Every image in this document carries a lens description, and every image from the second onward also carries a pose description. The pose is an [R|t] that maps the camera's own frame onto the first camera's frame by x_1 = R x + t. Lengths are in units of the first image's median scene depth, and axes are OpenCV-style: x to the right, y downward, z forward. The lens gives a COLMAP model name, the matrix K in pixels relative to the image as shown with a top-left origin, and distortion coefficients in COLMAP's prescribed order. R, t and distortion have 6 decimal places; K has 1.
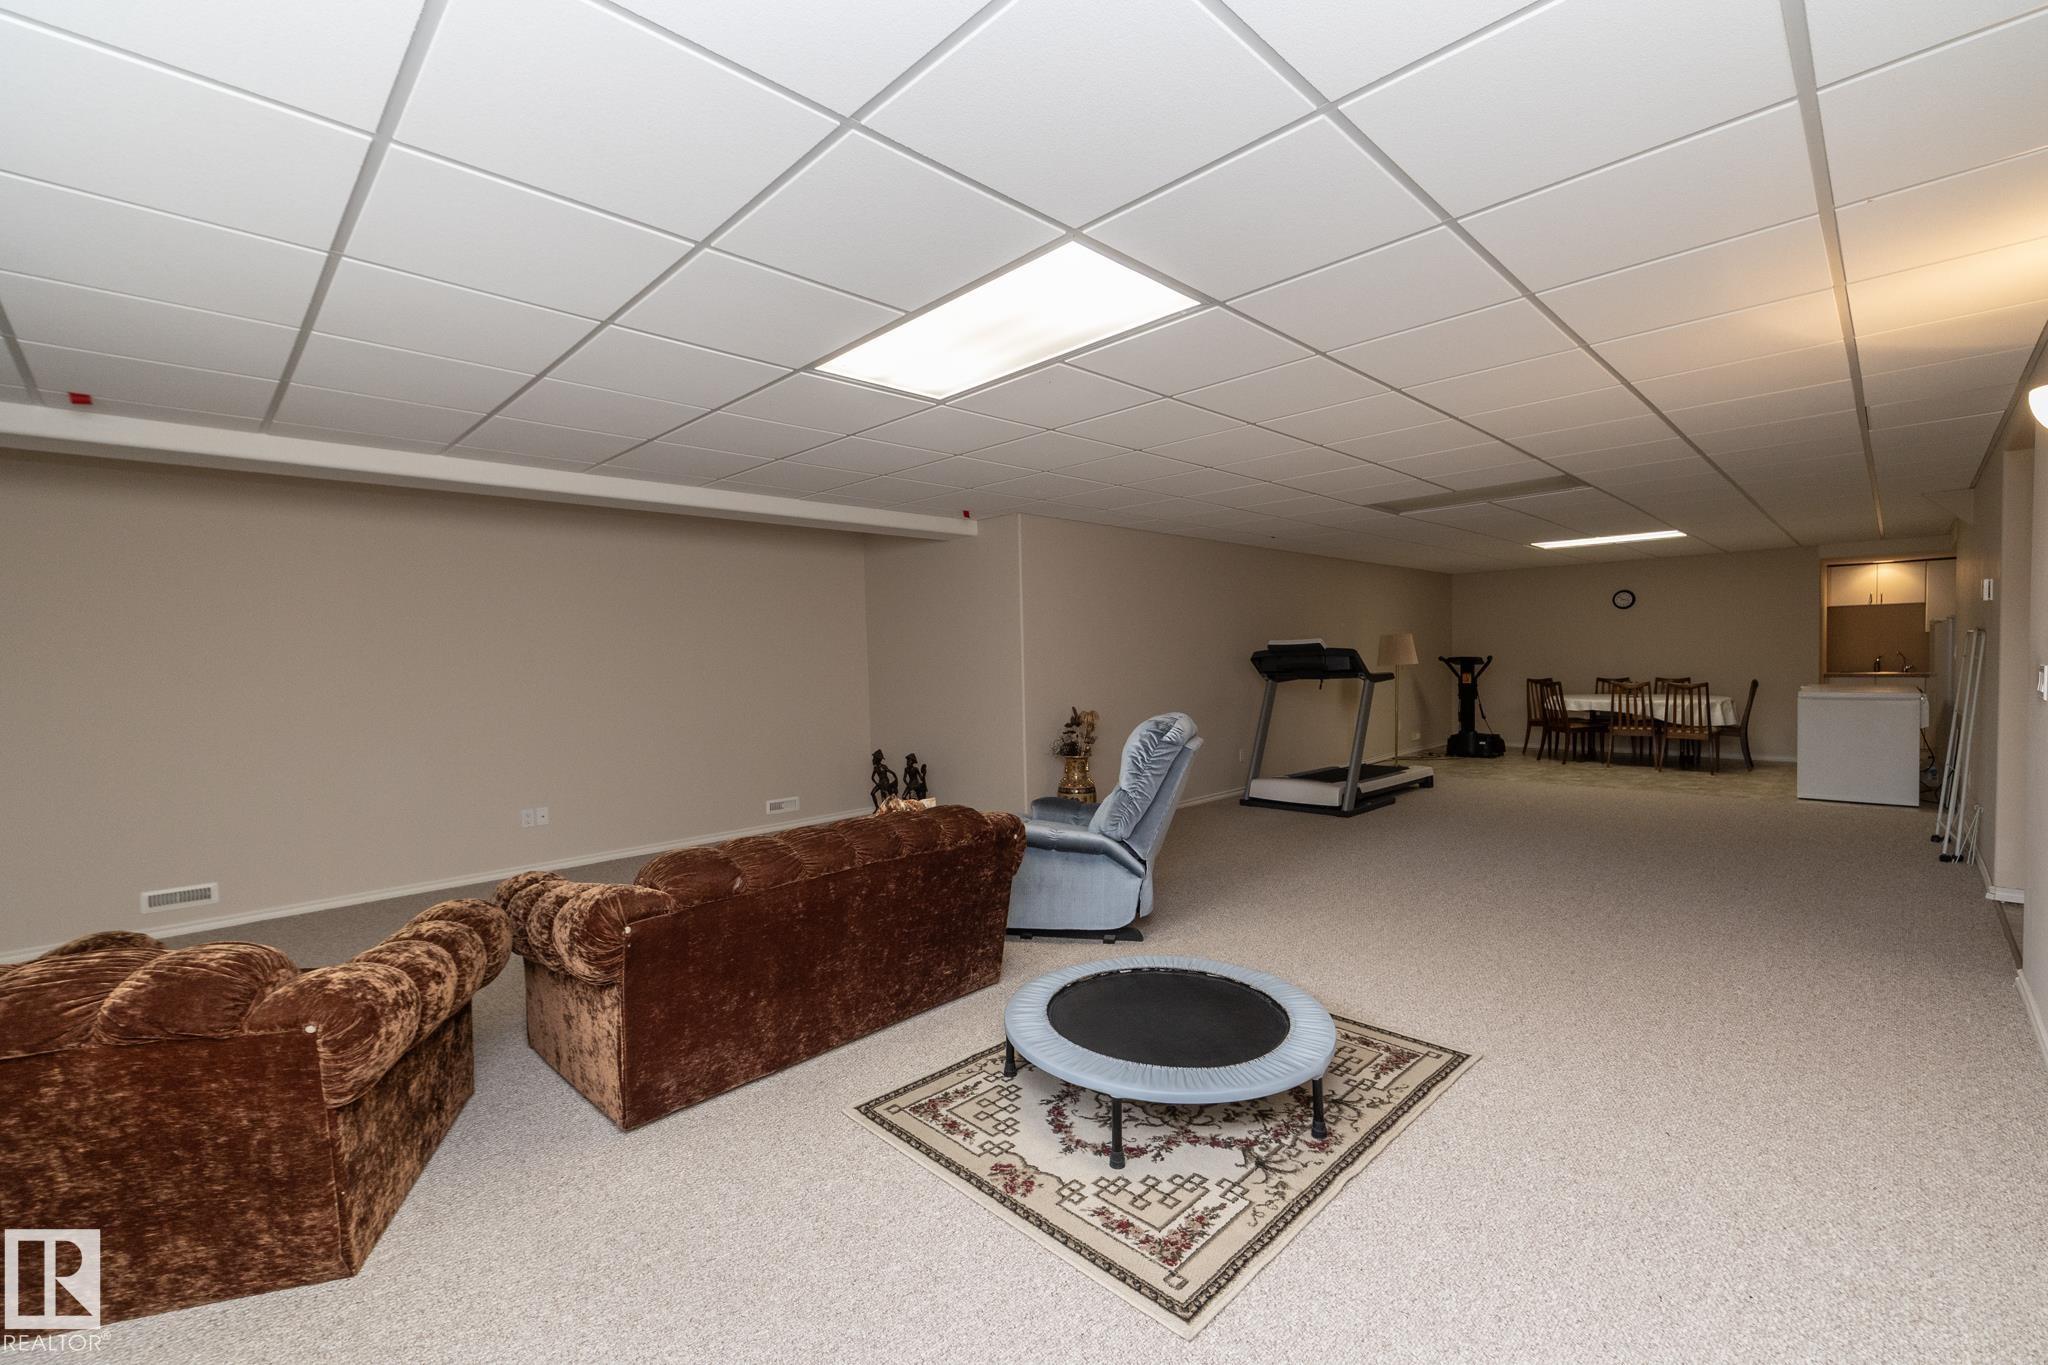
lens RADIAL K [[871.7, 0, 1016.2], [0, 871.7, 682.3], [0, 0, 1]] dist [-0.001115, -0.000312]
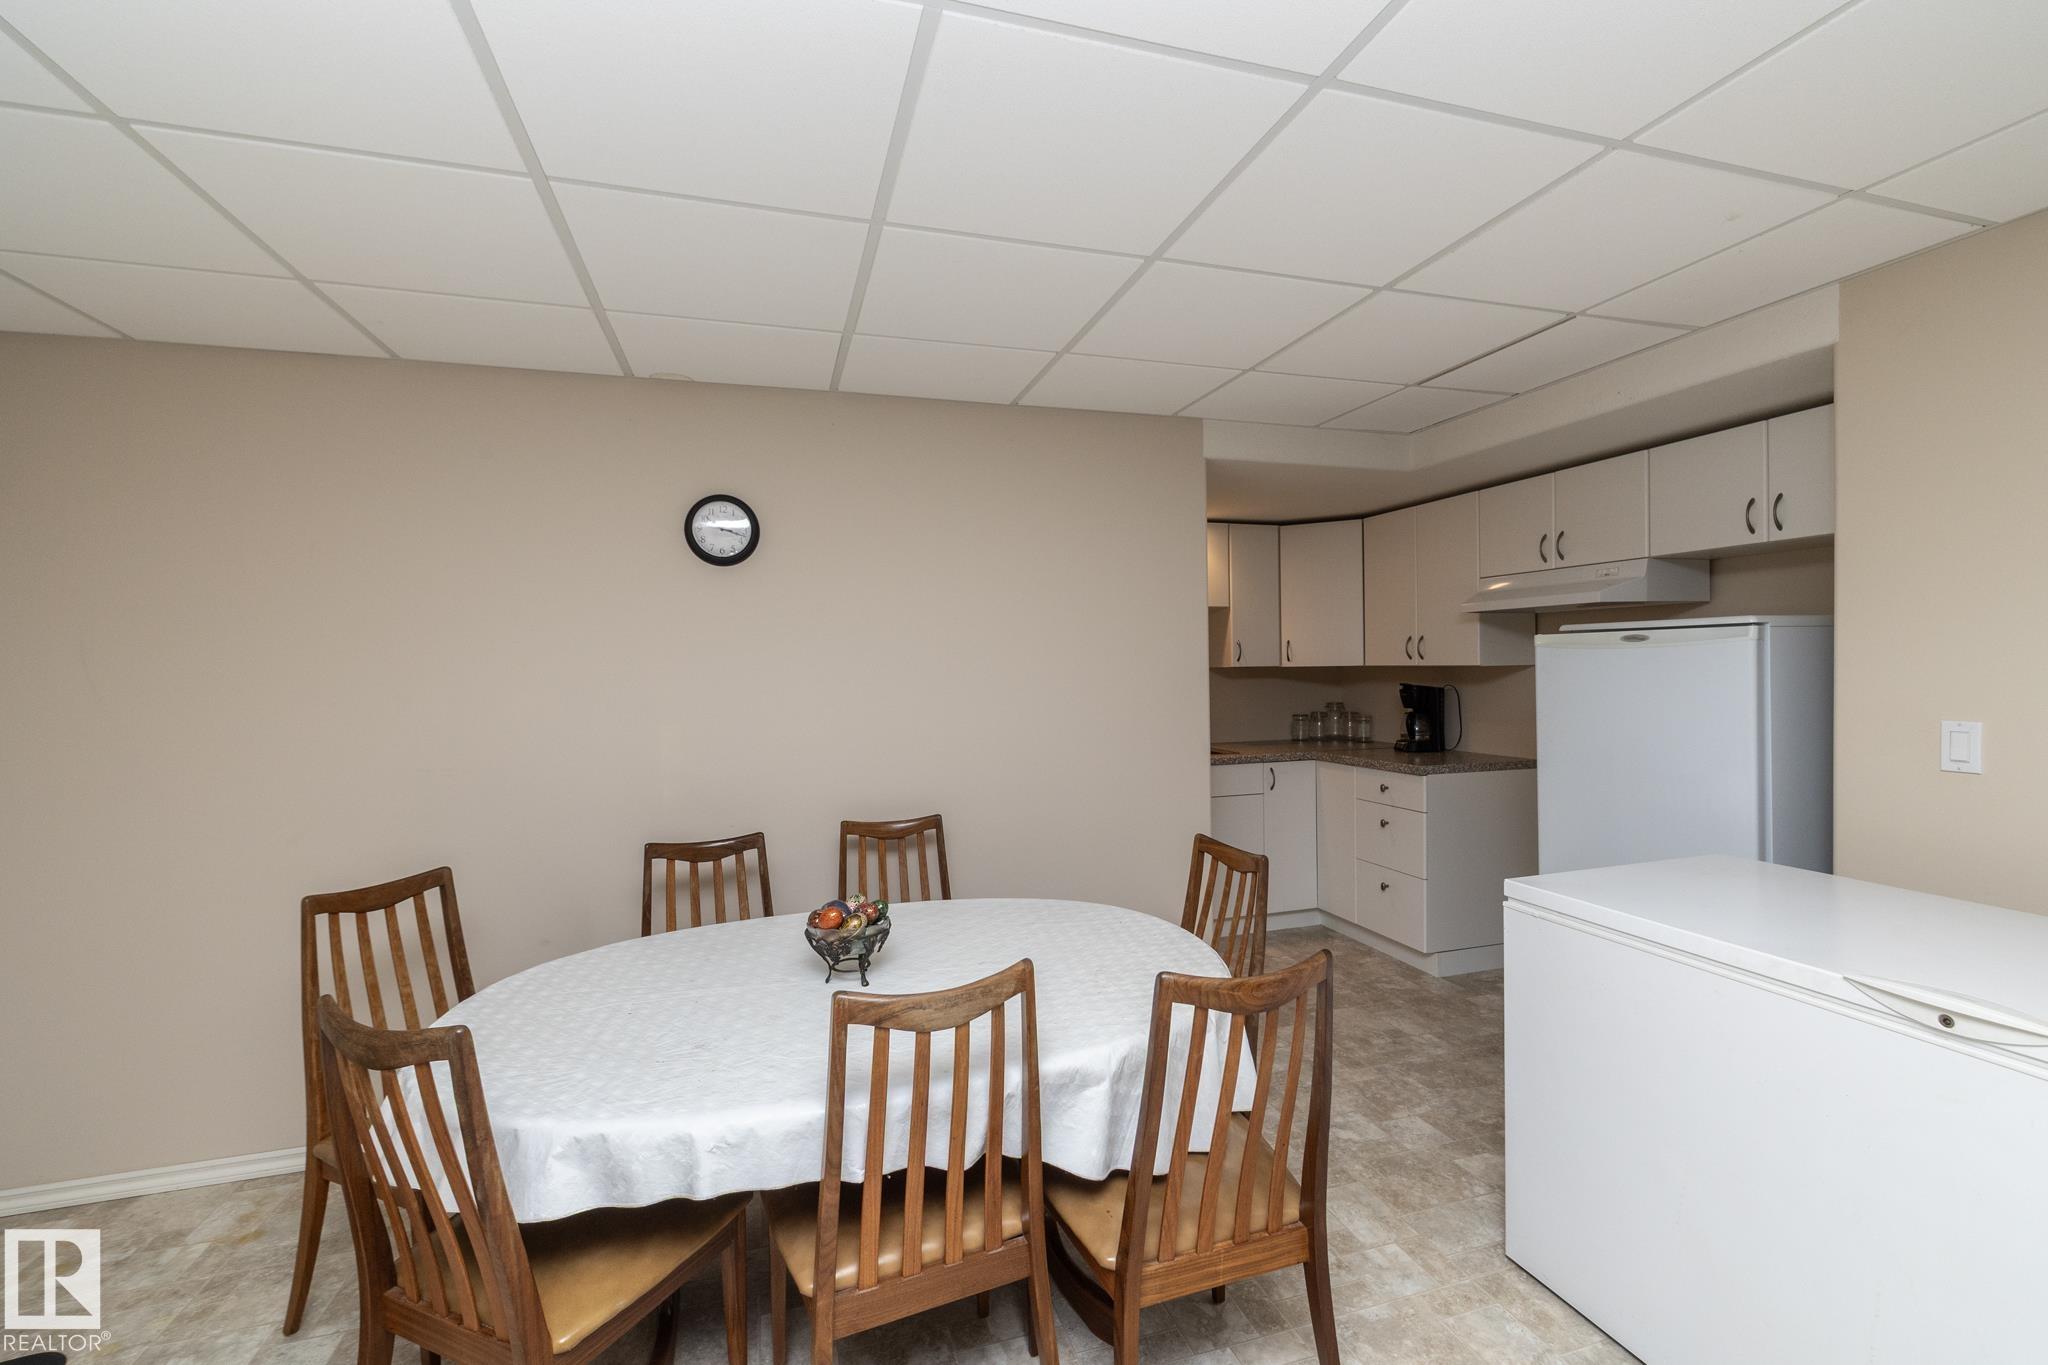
lens RADIAL K [[865.0, 0, 1027.5], [0, 865.0, 681.1], [0, 0, 1]] dist [-0.000059, 0.000129]
pose [[0.456696, -0.001519, 0.889621, 0.529073], [0.031061, 0.999416, -0.014239, -0.043945], [-0.889080, 0.034136, 0.456477, 0.836848]]
